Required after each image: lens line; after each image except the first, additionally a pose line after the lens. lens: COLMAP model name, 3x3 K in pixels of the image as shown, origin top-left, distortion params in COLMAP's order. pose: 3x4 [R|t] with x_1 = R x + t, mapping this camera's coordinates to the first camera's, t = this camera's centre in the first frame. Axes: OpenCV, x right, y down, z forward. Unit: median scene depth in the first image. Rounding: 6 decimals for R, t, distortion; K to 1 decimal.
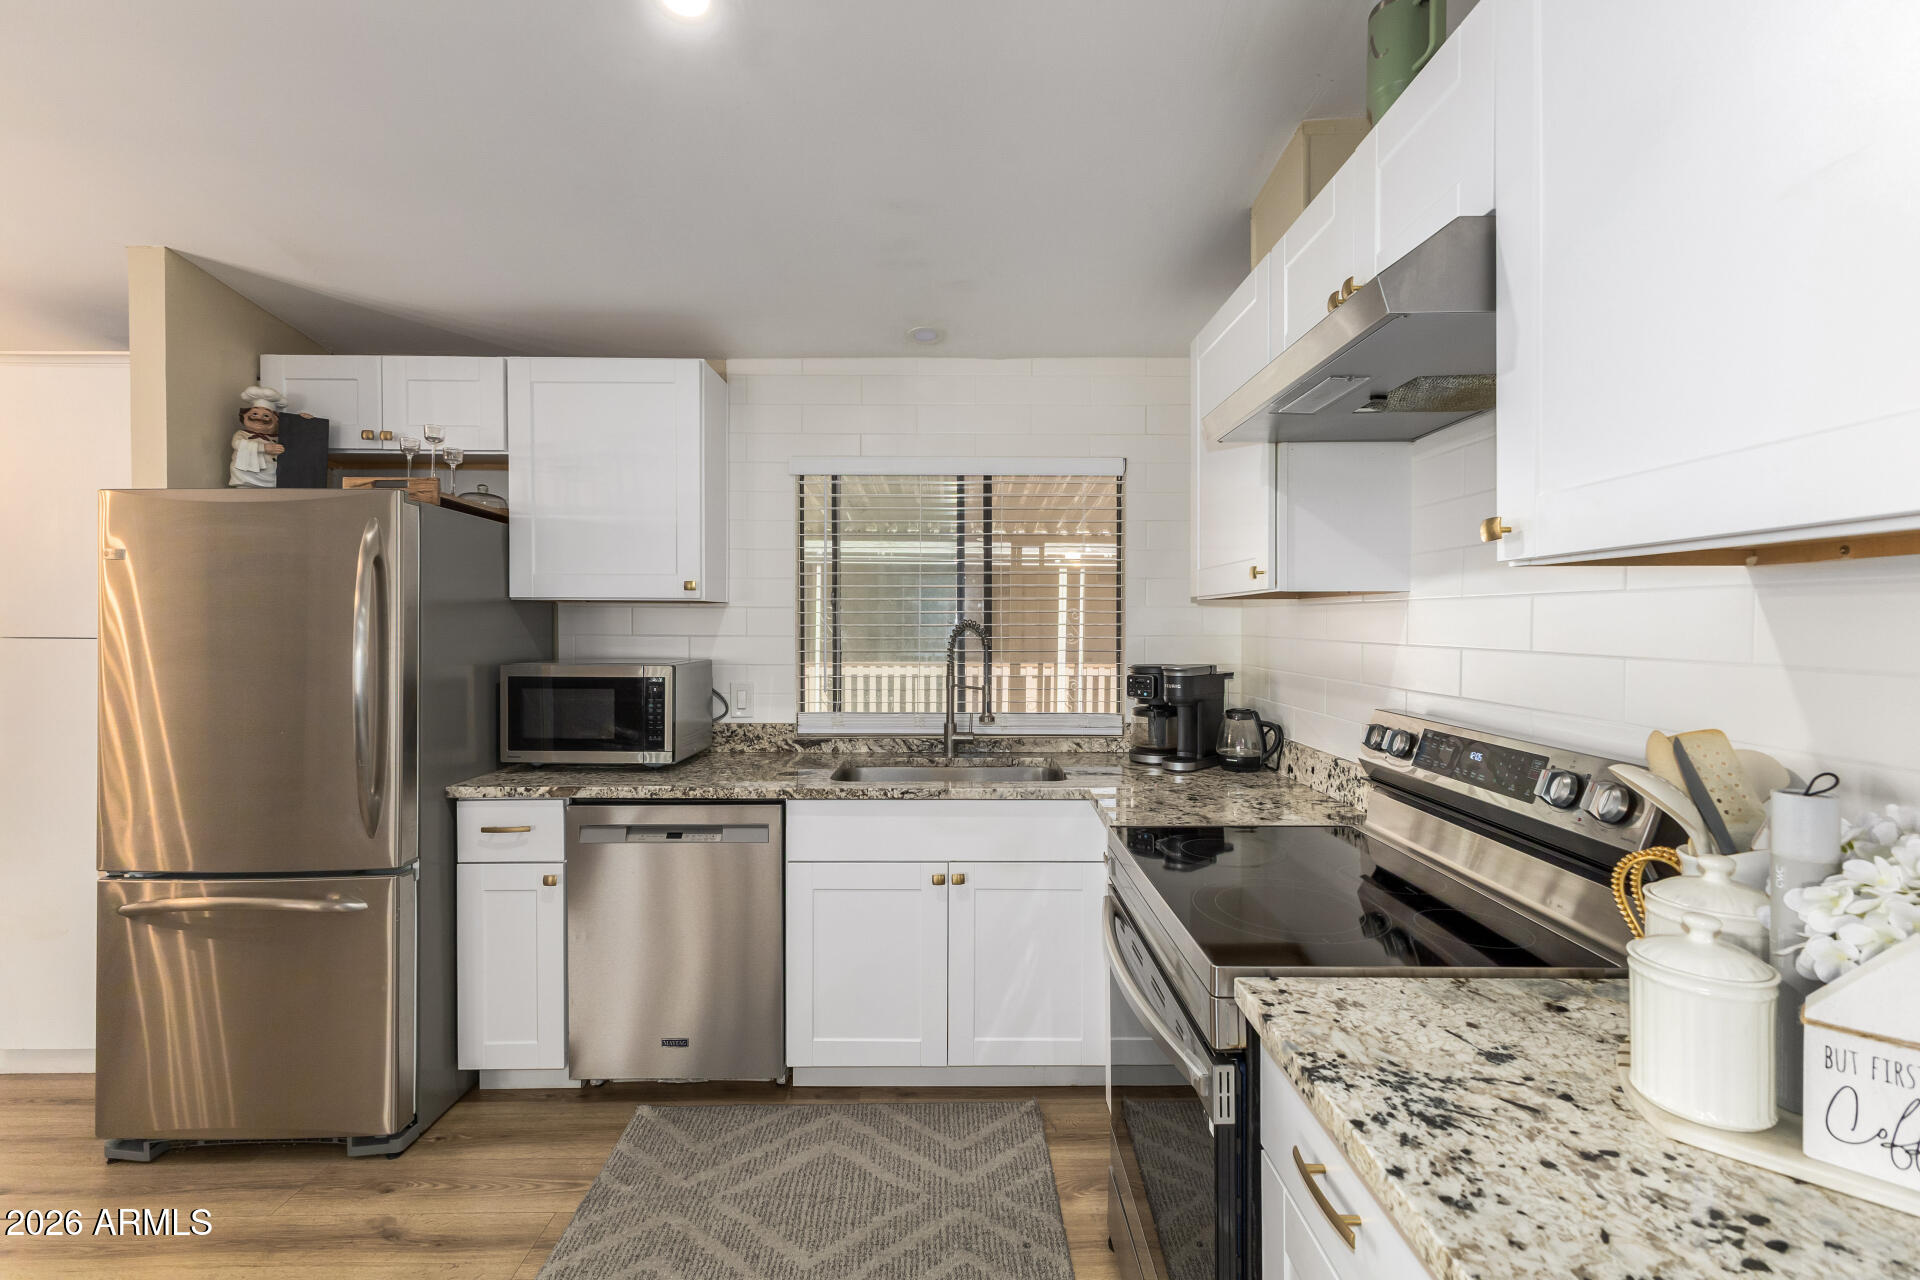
lens RADIAL K [[821.4, 0, 891.9], [0, 821.4, 635.4], [0, 0, 1]] dist [0.006023, 0.000023]
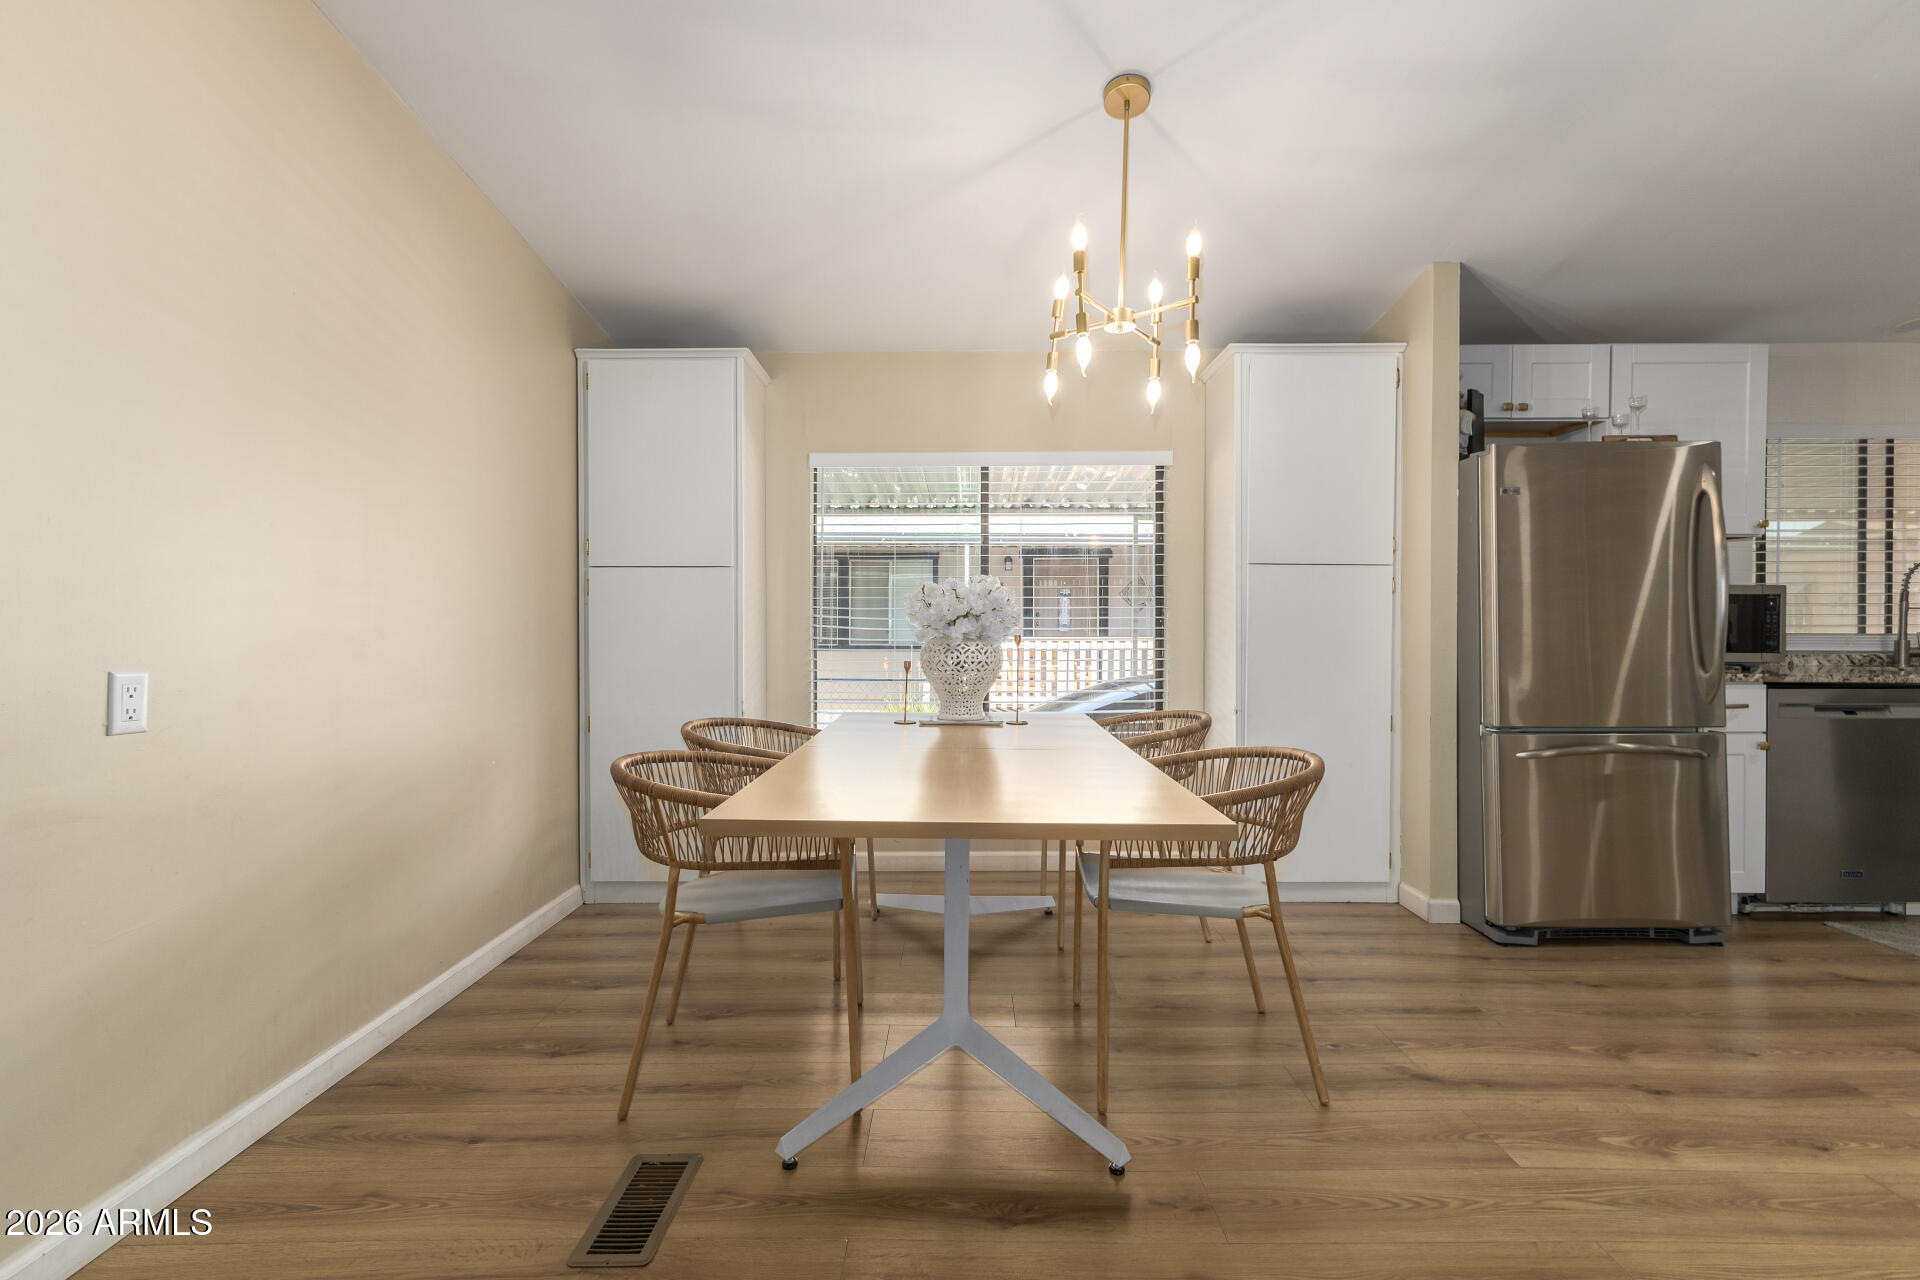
lens RADIAL K [[823.6, 0, 912.9], [0, 823.6, 631.2], [0, 0, 1]] dist [0.013760, -0.004369]
pose [[0.999769, -0.000965, -0.021461, -1.641500], [0.000859, 0.999987, -0.004932, 0.117045], [0.021466, 0.004913, 0.999758, -0.320312]]
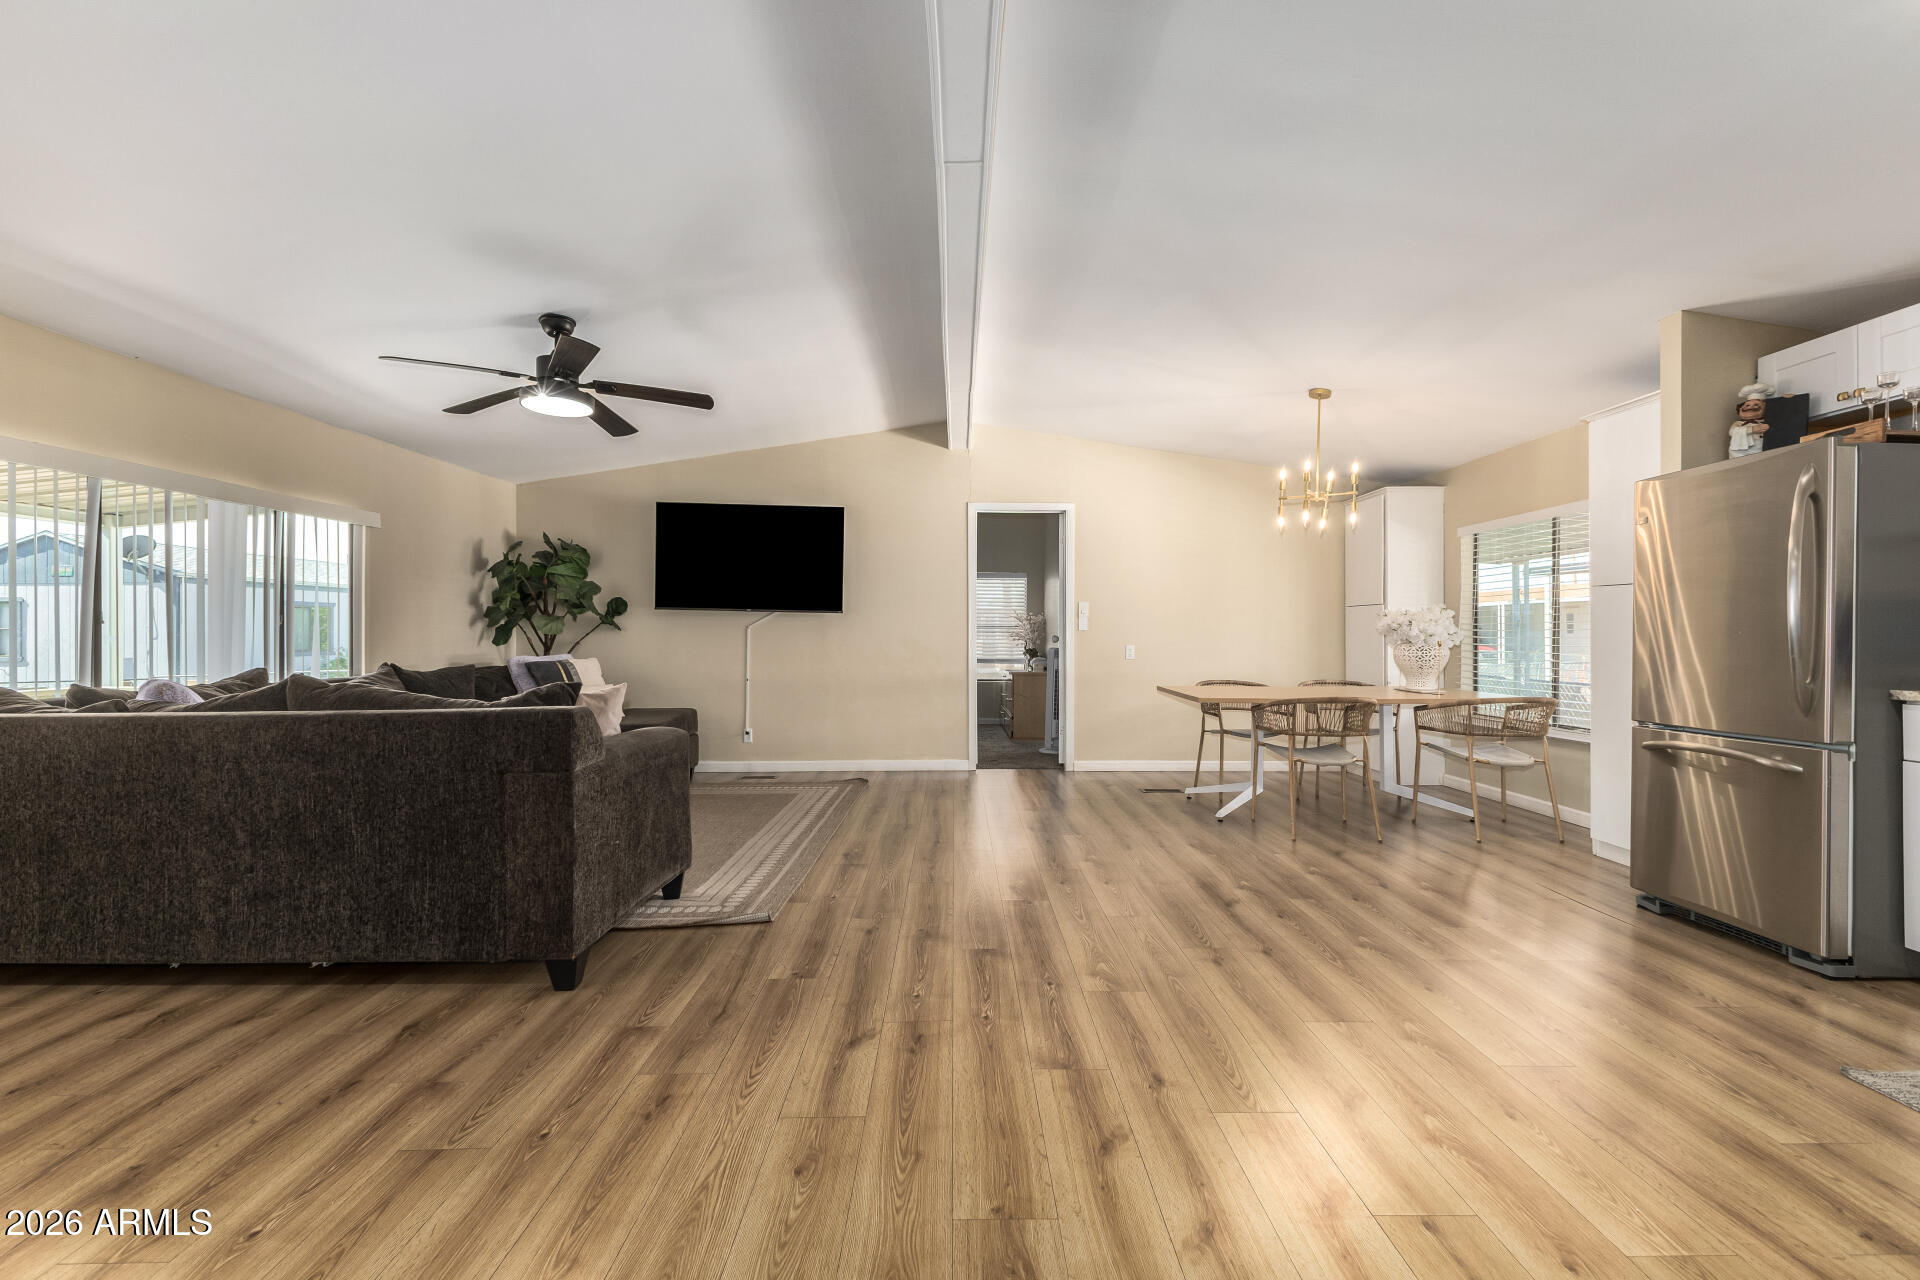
lens RADIAL K [[836.0, 0, 1004.2], [0, 836.0, 624.1], [0, 0, 1]] dist [-0.002753, -0.000022]
pose [[0.051308, -0.015367, -0.998565, 0.511658], [-0.016654, 0.999729, -0.016241, 0.126759], [0.998544, 0.017463, 0.051038, -0.260228]]
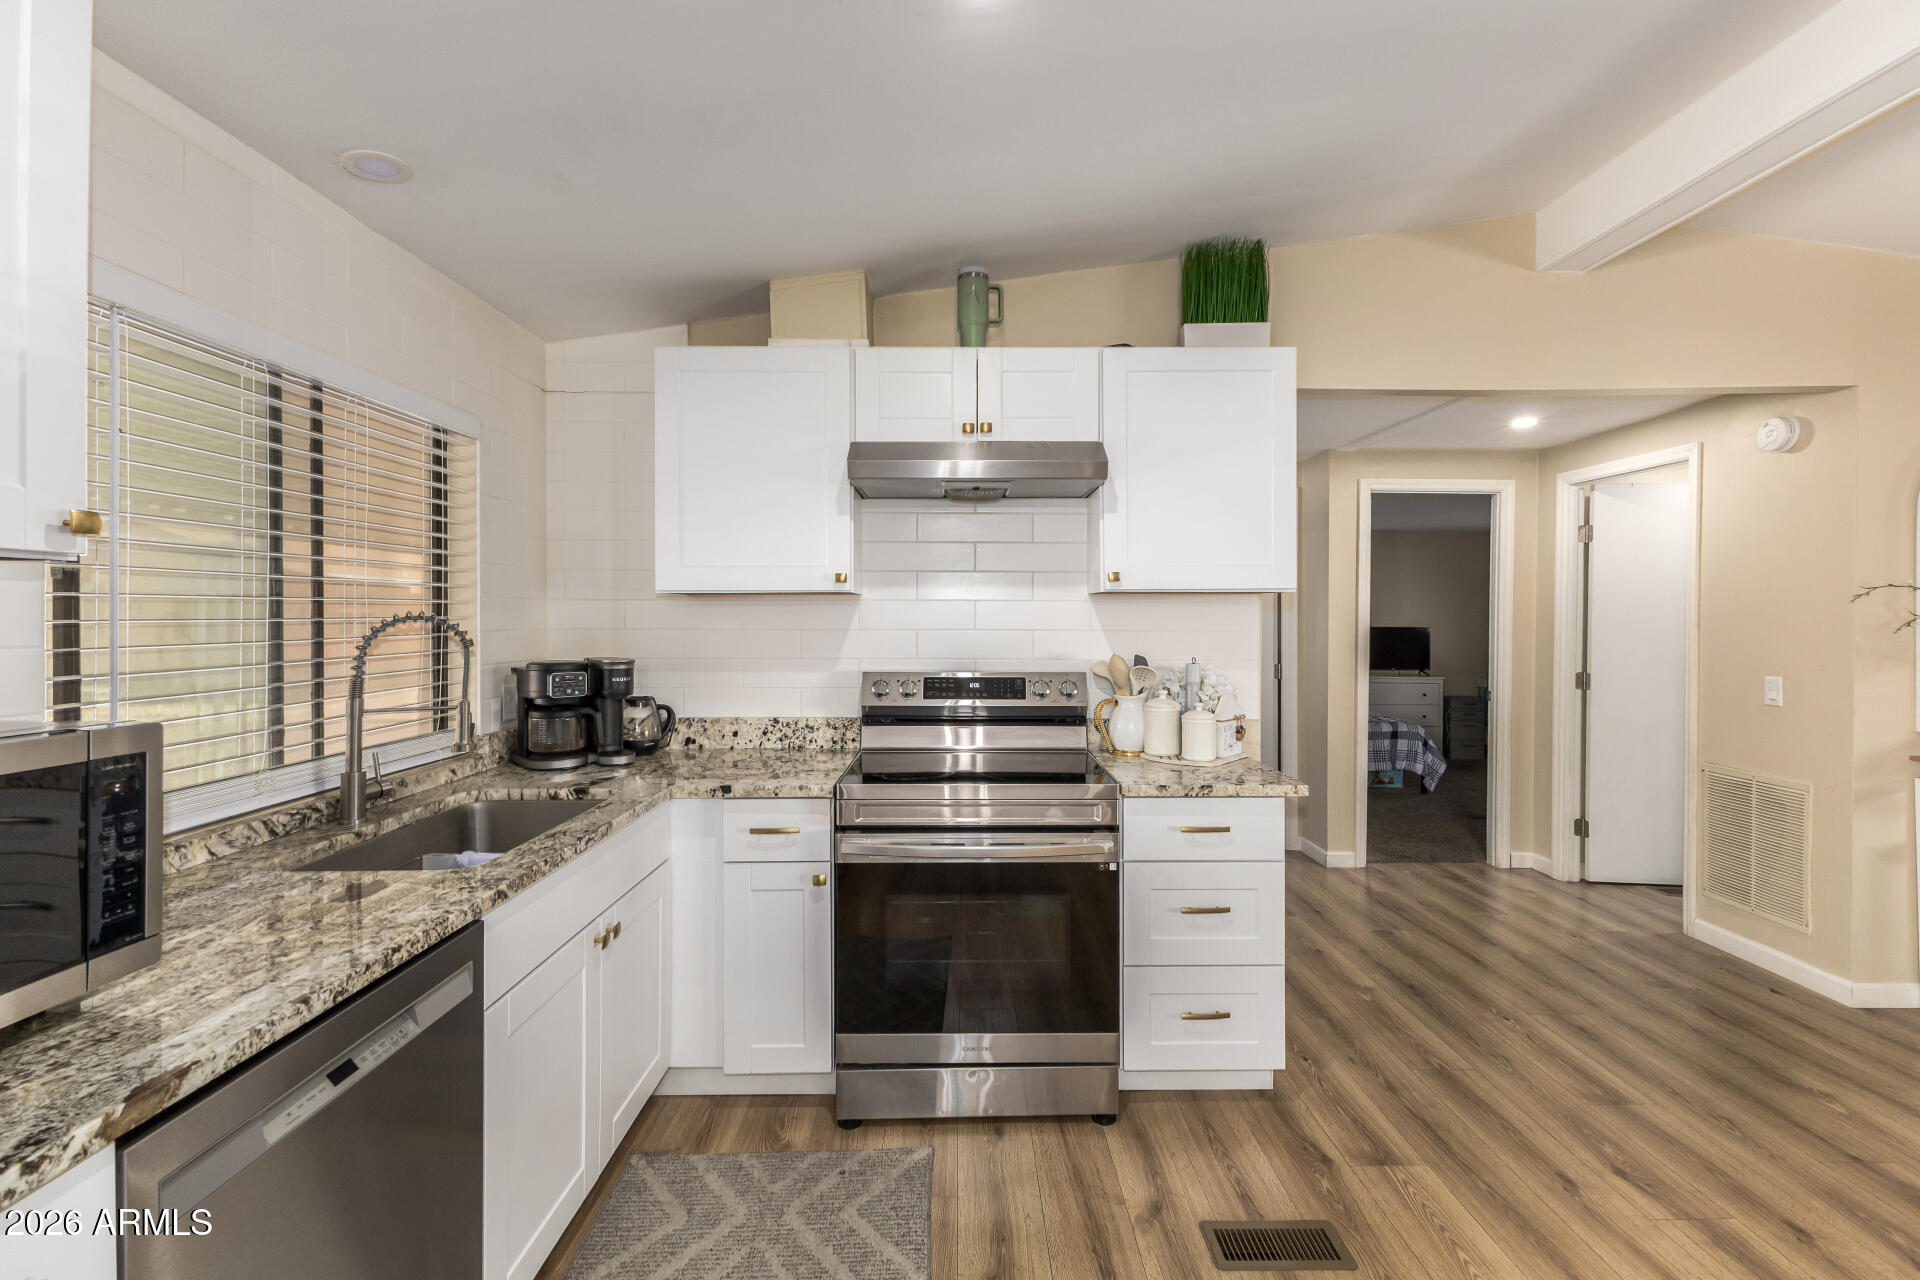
lens RADIAL K [[846.9, 0, 993.4], [0, 846.9, 620.6], [0, 0, 1]] dist [0.006796, -0.000136]
pose [[-0.035778, -0.007637, 0.999331, -0.732458], [0.016400, 0.999832, 0.008228, -0.009940], [-0.999225, 0.016684, -0.035647, 0.622062]]
